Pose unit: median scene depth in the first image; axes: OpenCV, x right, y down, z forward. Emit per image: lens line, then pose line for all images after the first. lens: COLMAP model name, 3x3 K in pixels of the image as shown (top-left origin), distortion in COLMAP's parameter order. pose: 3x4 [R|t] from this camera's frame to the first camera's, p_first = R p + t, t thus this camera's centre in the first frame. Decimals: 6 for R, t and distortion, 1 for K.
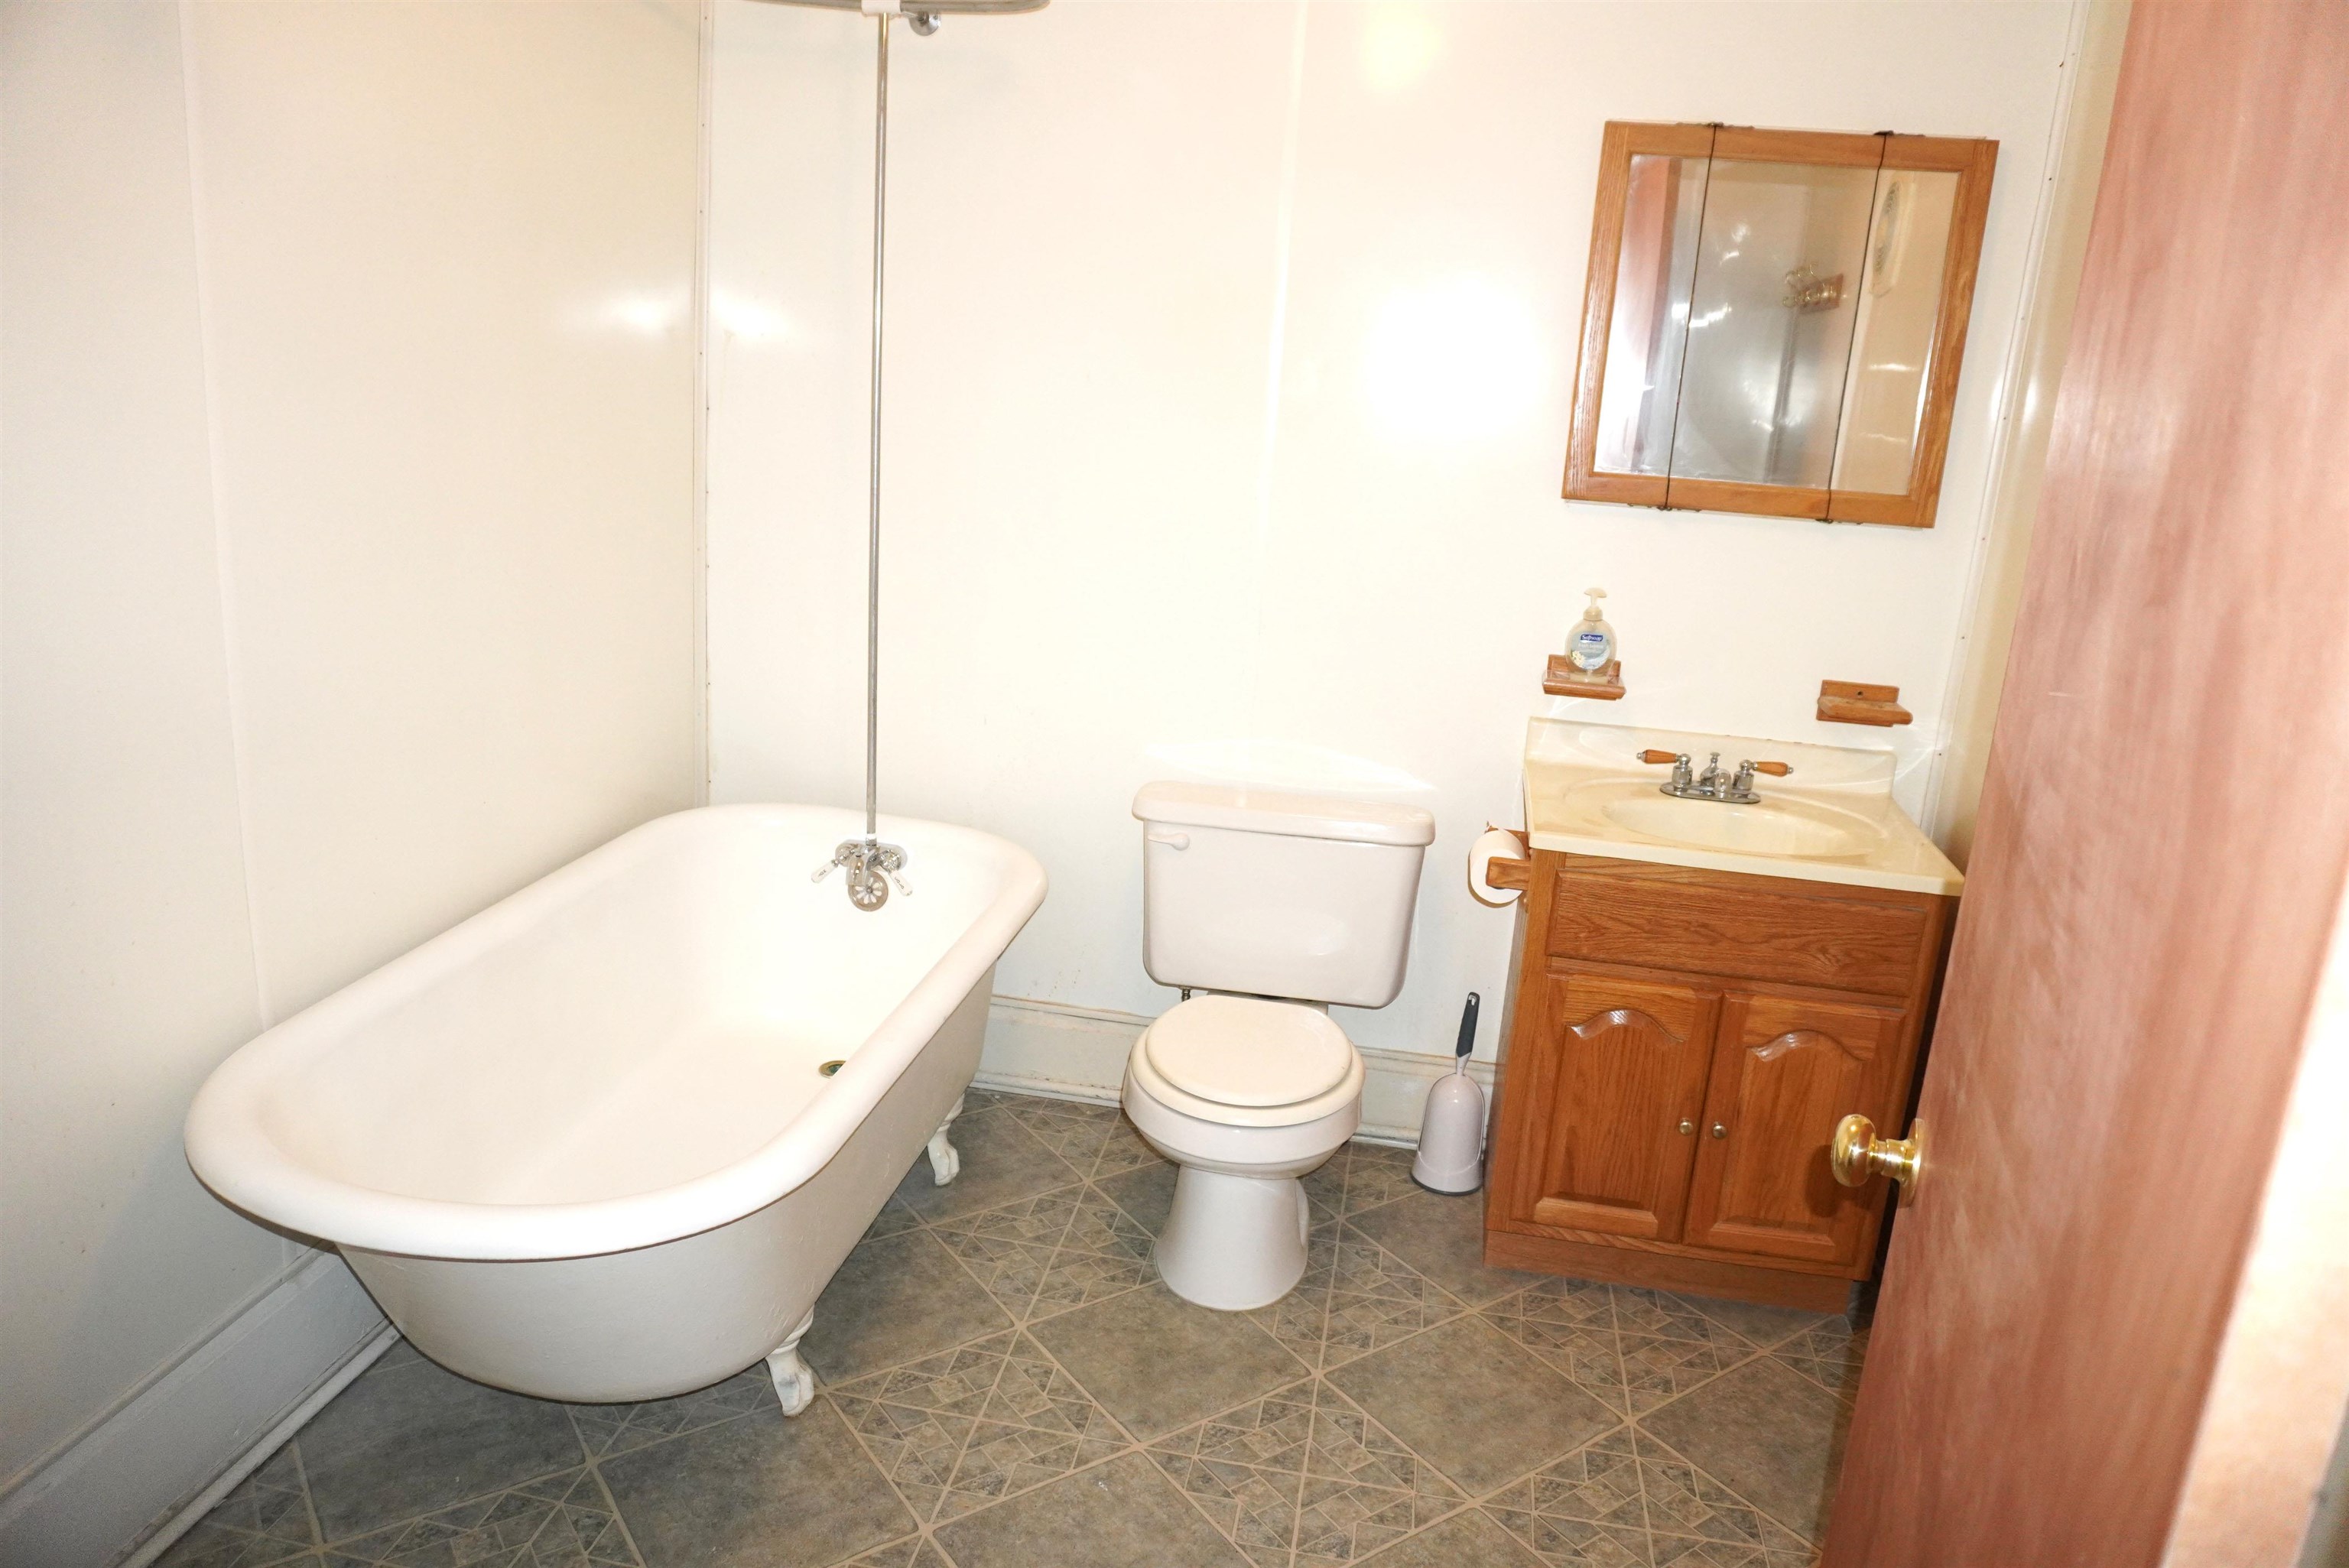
lens RADIAL K [[1586.1, 0, 1174.5], [0, 1586.1, 784.0], [0, 0, 1]] dist [-0.039402, 0.001916]
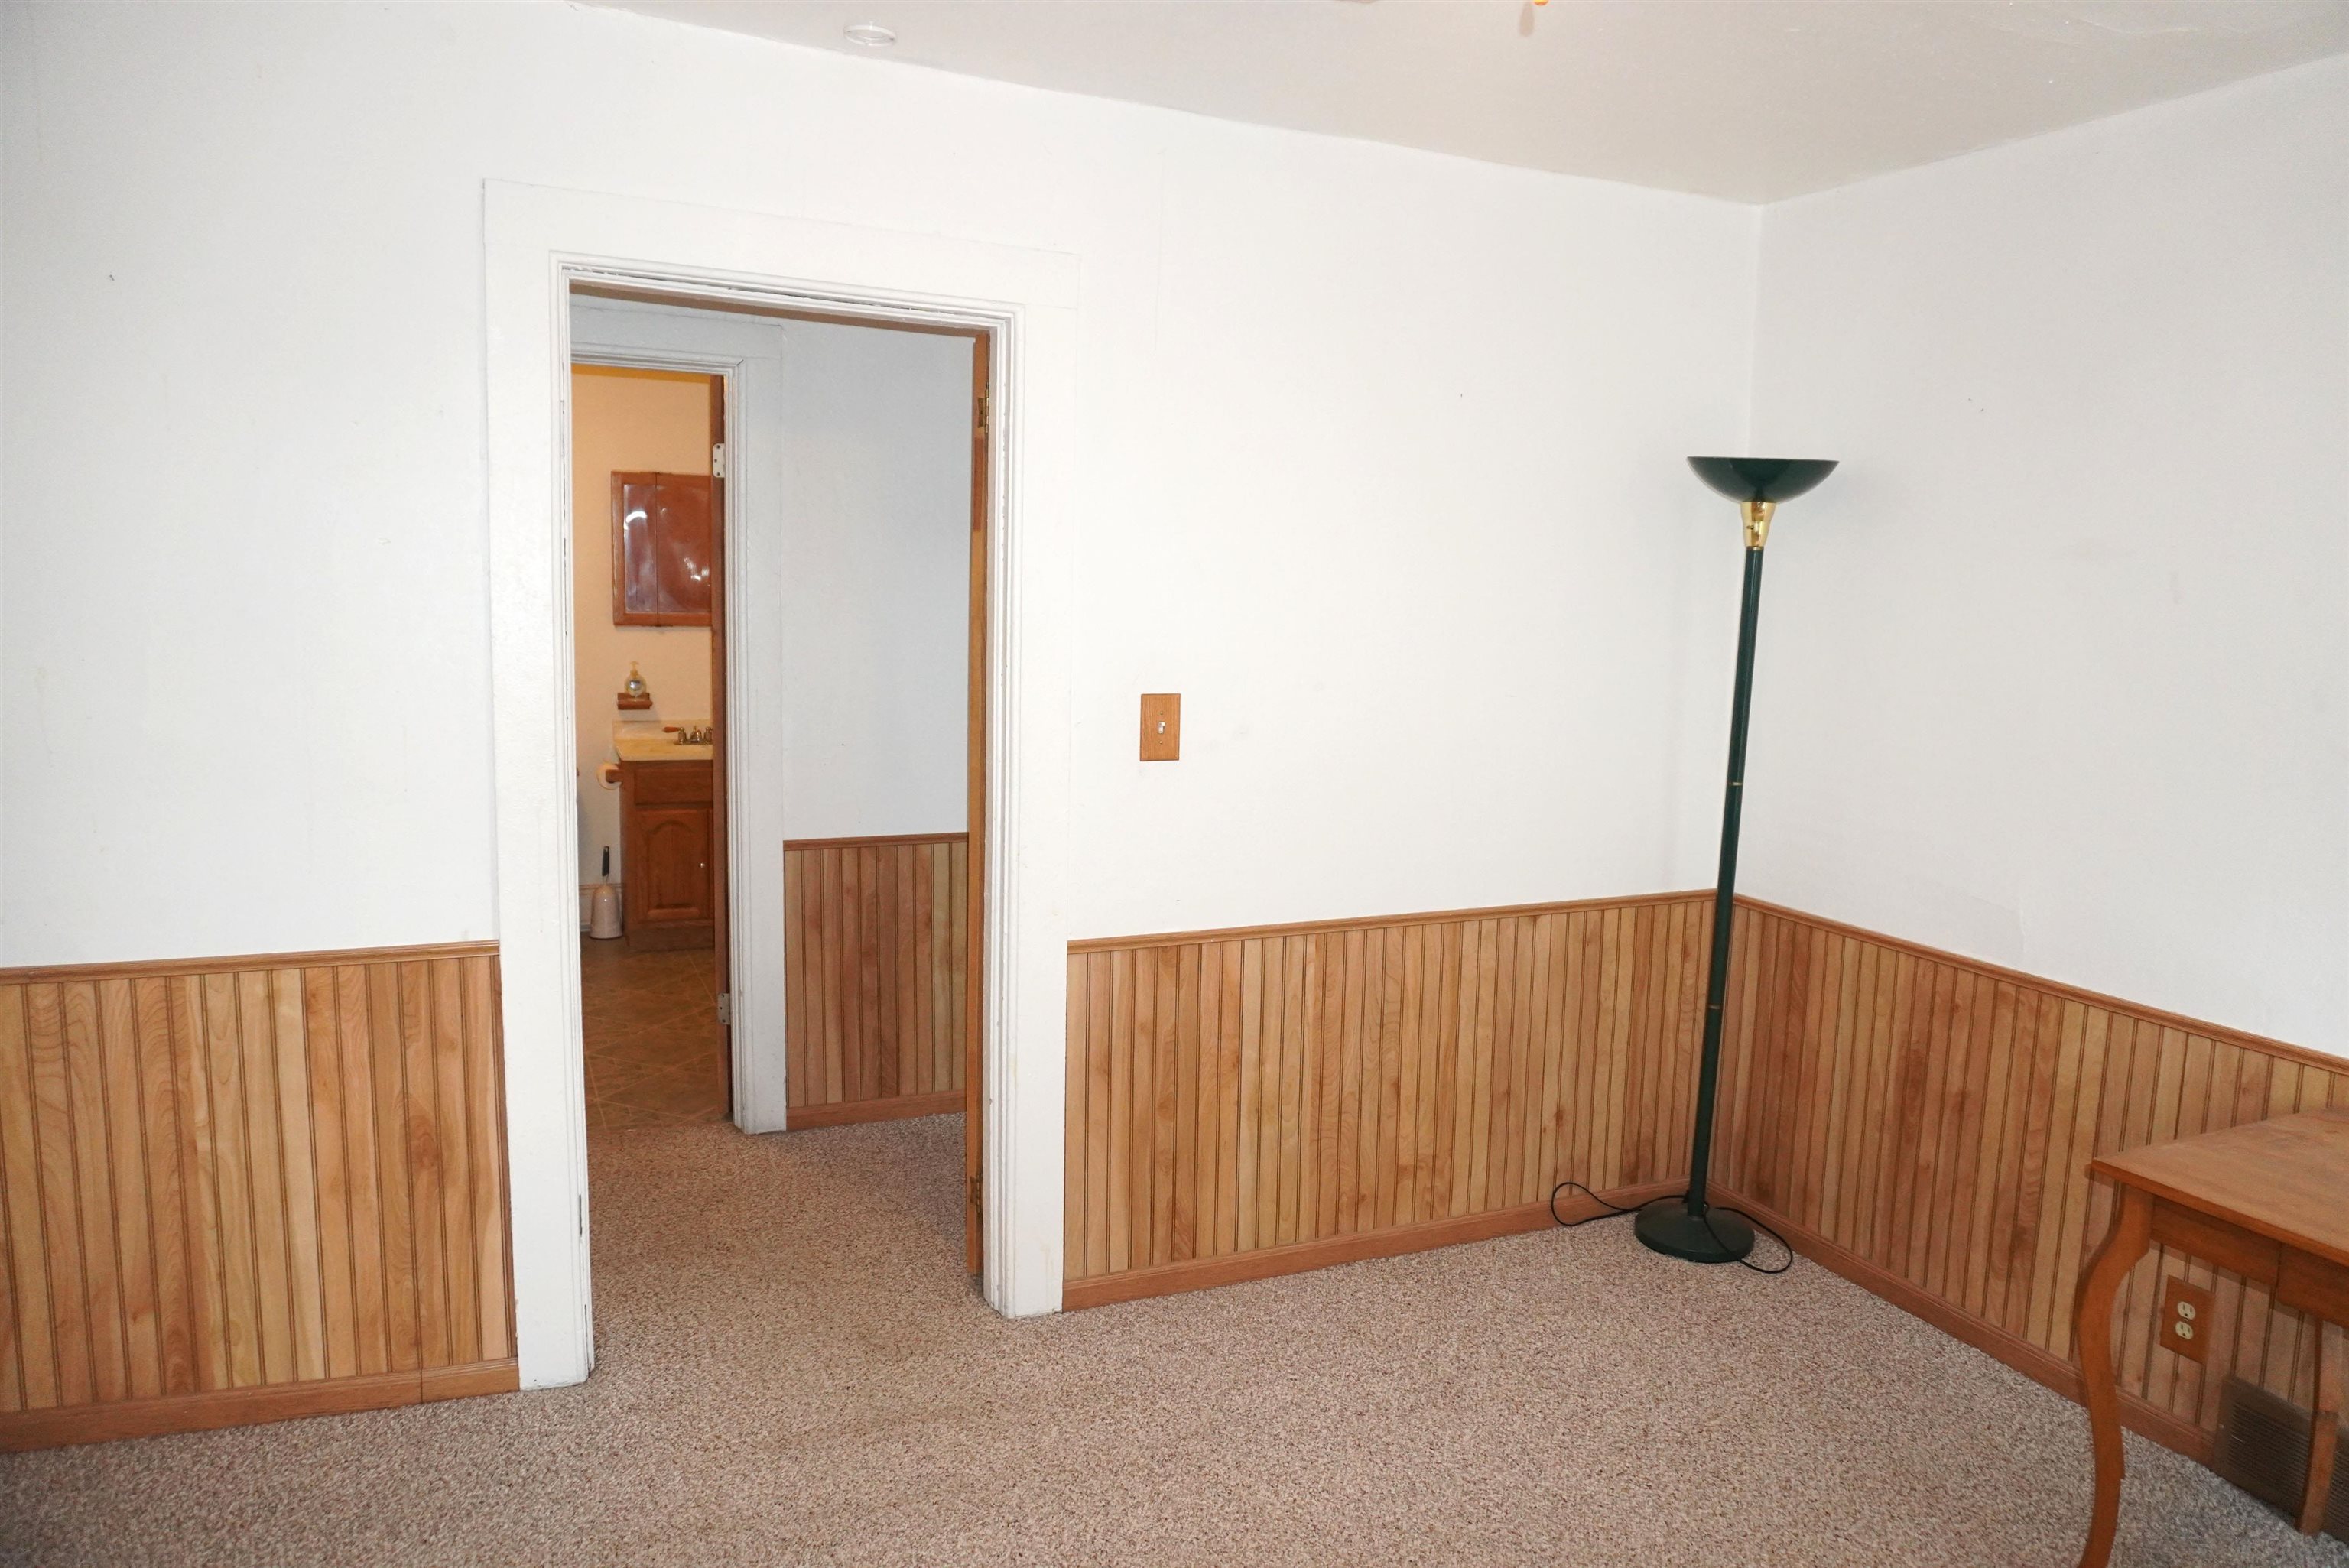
lens RADIAL K [[1586.1, 0, 1174.5], [0, 1586.1, 784.0], [0, 0, 1]] dist [-0.039402, 0.001916]
pose [[0.828508, -0.112713, 0.548517, -0.377262], [0.170673, 0.983755, -0.055643, 0.323729], [-0.533335, 0.139718, 0.834286, -1.367274]]
